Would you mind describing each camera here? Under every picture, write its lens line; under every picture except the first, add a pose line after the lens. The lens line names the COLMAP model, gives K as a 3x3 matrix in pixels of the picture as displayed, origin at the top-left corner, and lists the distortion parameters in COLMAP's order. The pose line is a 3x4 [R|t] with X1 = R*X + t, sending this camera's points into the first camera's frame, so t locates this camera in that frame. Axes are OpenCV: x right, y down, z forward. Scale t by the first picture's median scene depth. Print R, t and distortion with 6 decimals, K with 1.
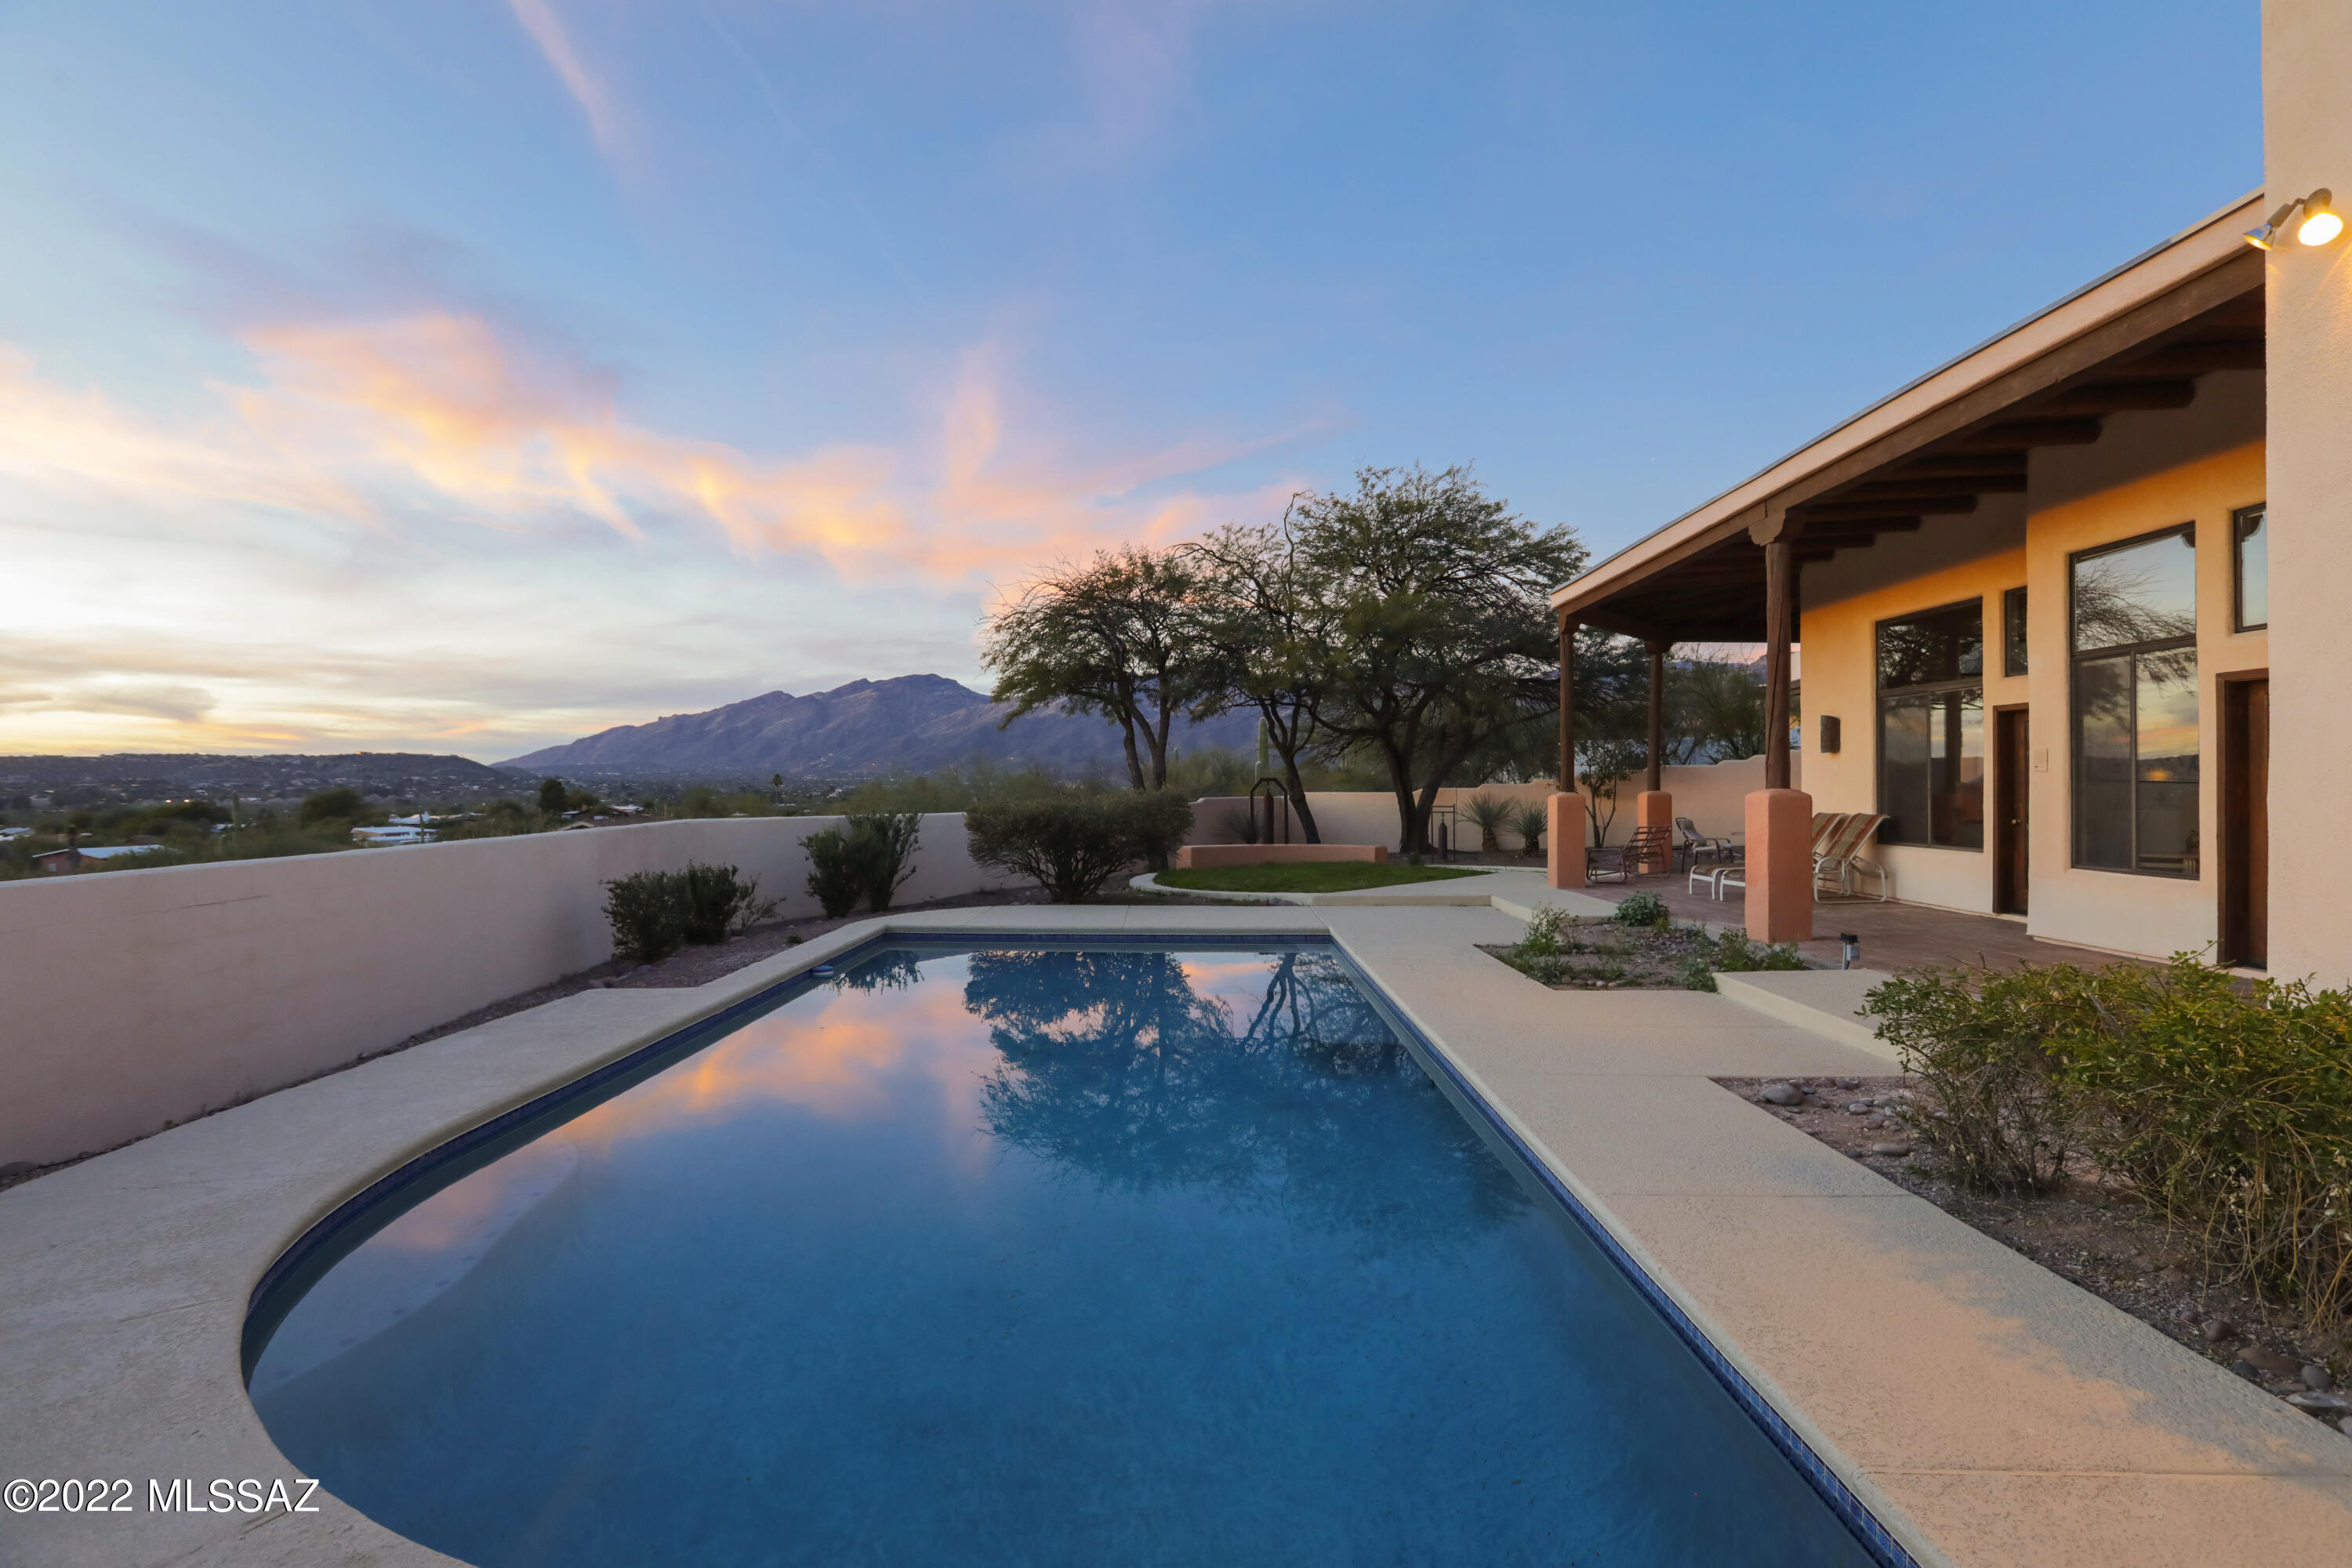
lens RADIAL K [[1145.7, 0, 1176.0], [0, 1145.7, 784.0], [0, 0, 1]] dist [0.001173, 0.028082]
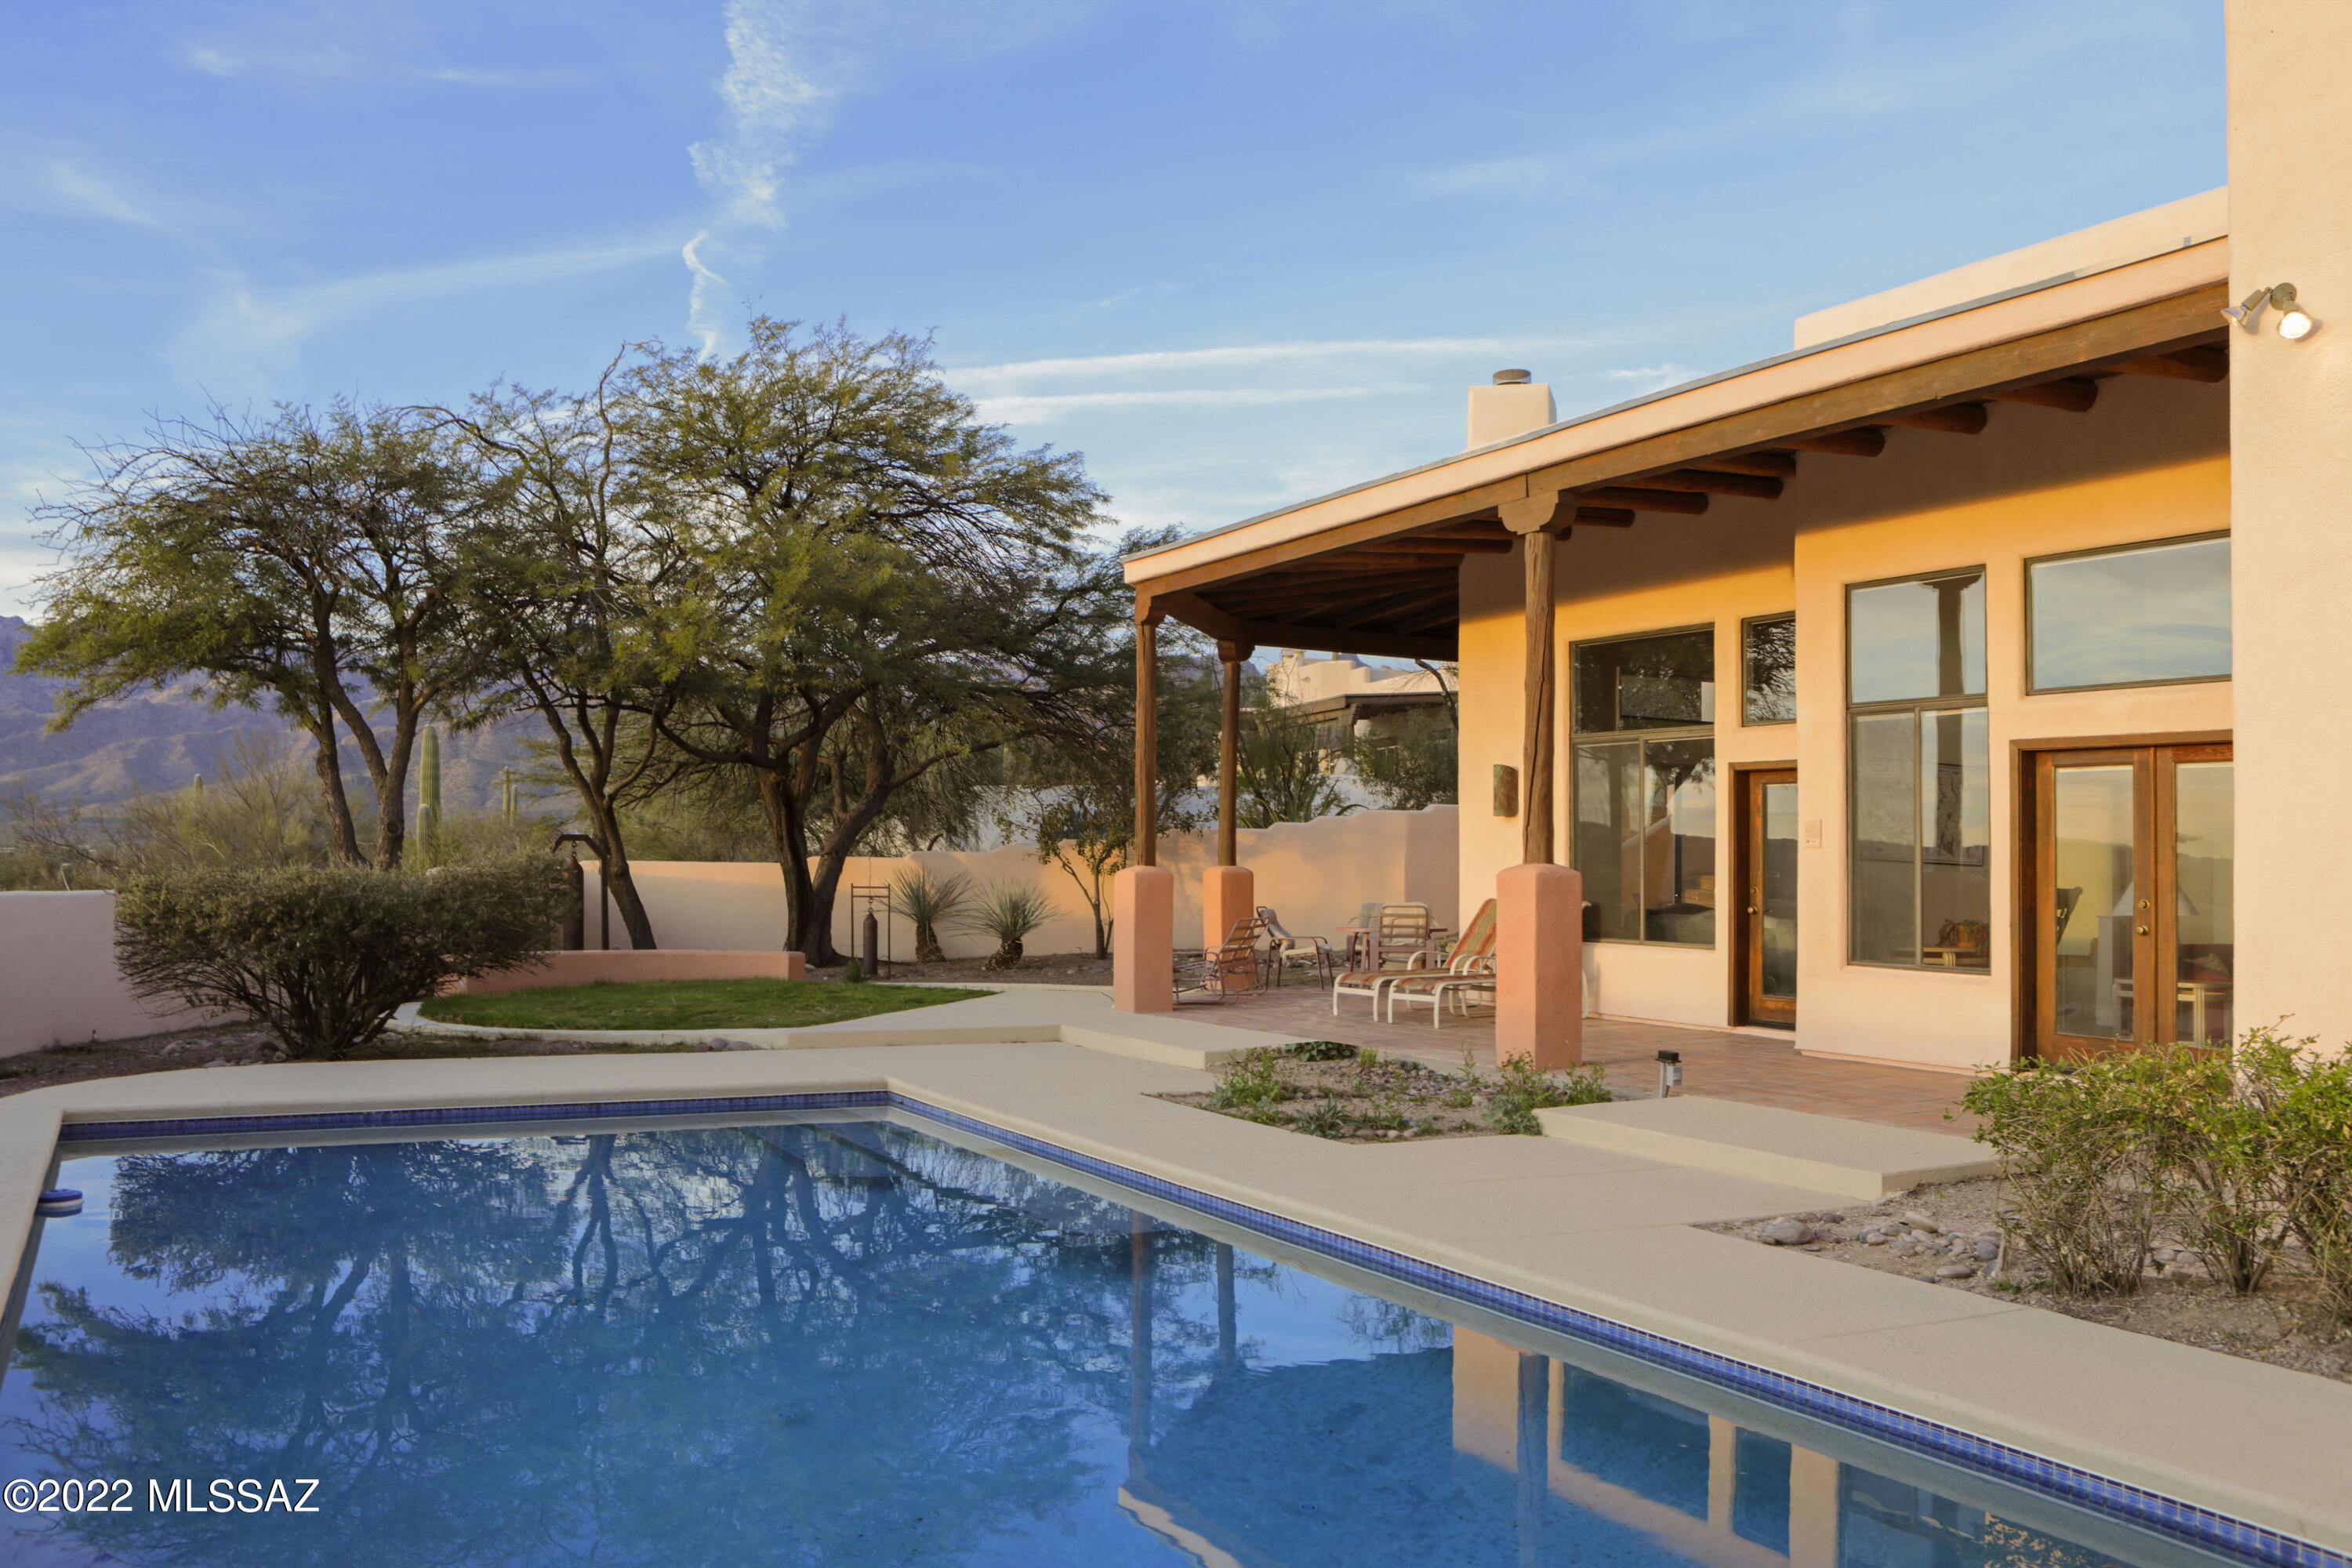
lens RADIAL K [[2000.0, 0, 1176.3], [0, 2000.0, 822.8], [0, 0, 1]] dist [-0.009091, -0.000900]
pose [[0.886116, 0.023945, 0.462844, -0.150782], [-0.017122, 0.999674, -0.018938, 0.003247], [-0.463146, 0.008856, 0.886238, -0.018577]]
